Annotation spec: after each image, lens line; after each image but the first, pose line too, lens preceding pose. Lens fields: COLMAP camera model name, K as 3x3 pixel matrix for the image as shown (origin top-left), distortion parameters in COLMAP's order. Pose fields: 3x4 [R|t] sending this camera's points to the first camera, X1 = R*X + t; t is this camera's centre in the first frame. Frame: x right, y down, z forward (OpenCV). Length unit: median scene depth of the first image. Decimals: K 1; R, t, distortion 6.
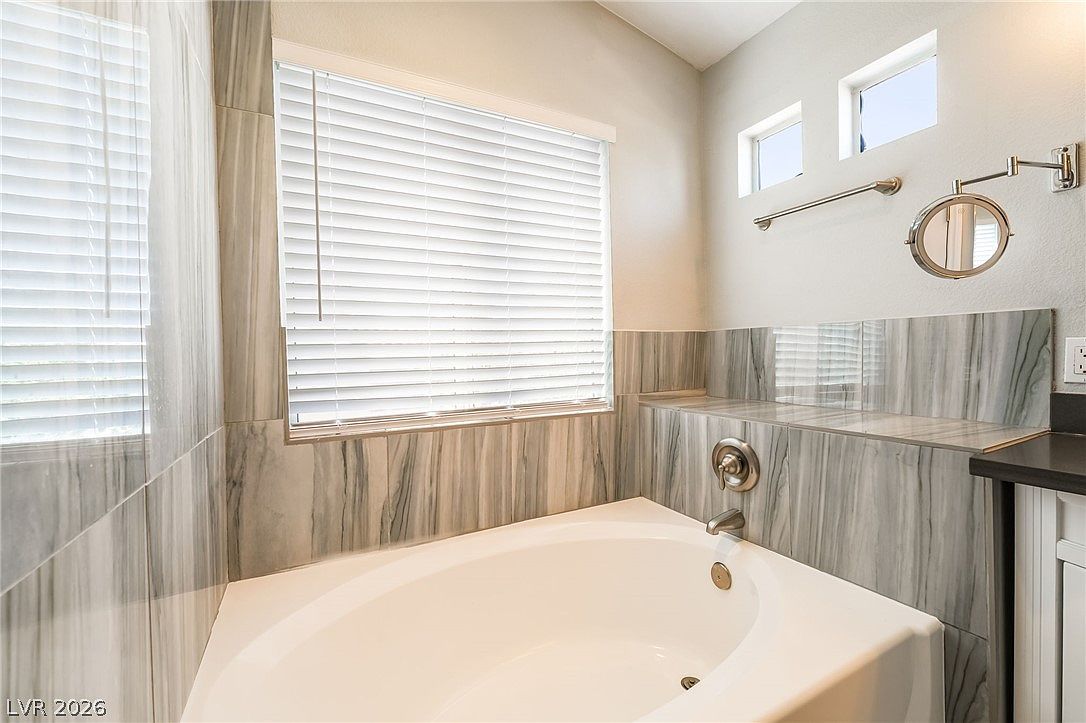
lens RADIAL K [[445.9, 0, 541.5], [0, 445.9, 359.8], [0, 0, 1]] dist [0.002720, -0.001056]
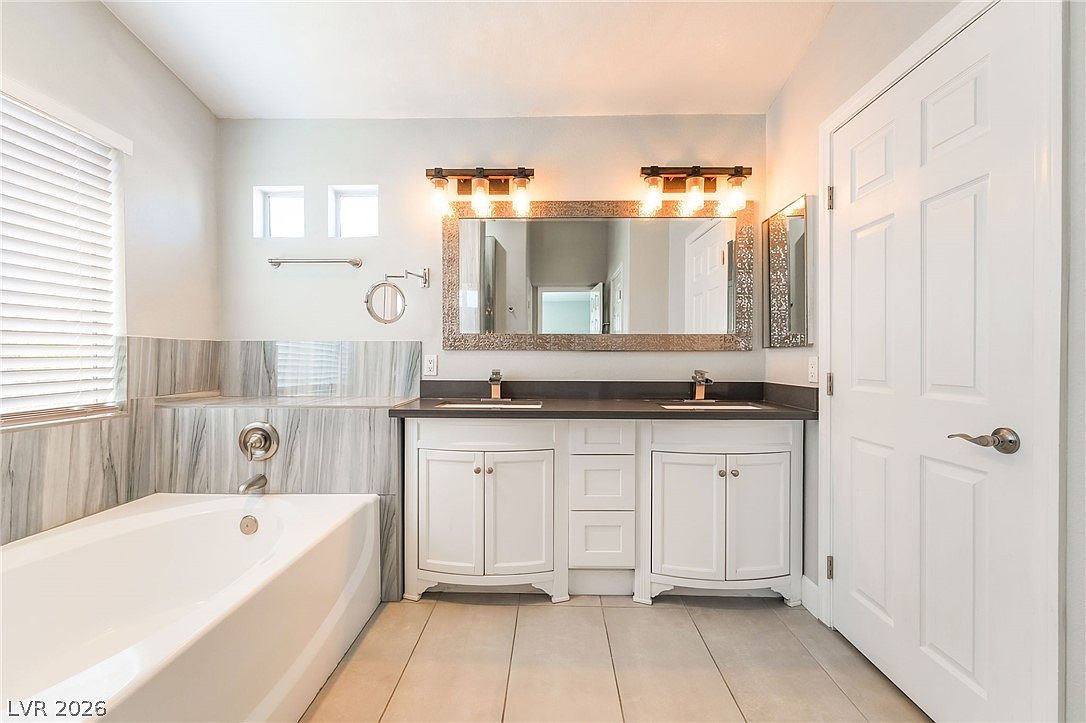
lens RADIAL K [[445.9, 0, 543.1], [0, 445.9, 360.1], [0, 0, 1]] dist [0.002720, -0.001056]
pose [[0.477738, 0.014581, 0.878381, -0.307373], [0.003062, 0.999829, -0.018263, 0.012250], [-0.878497, 0.011415, 0.477612, -0.362236]]
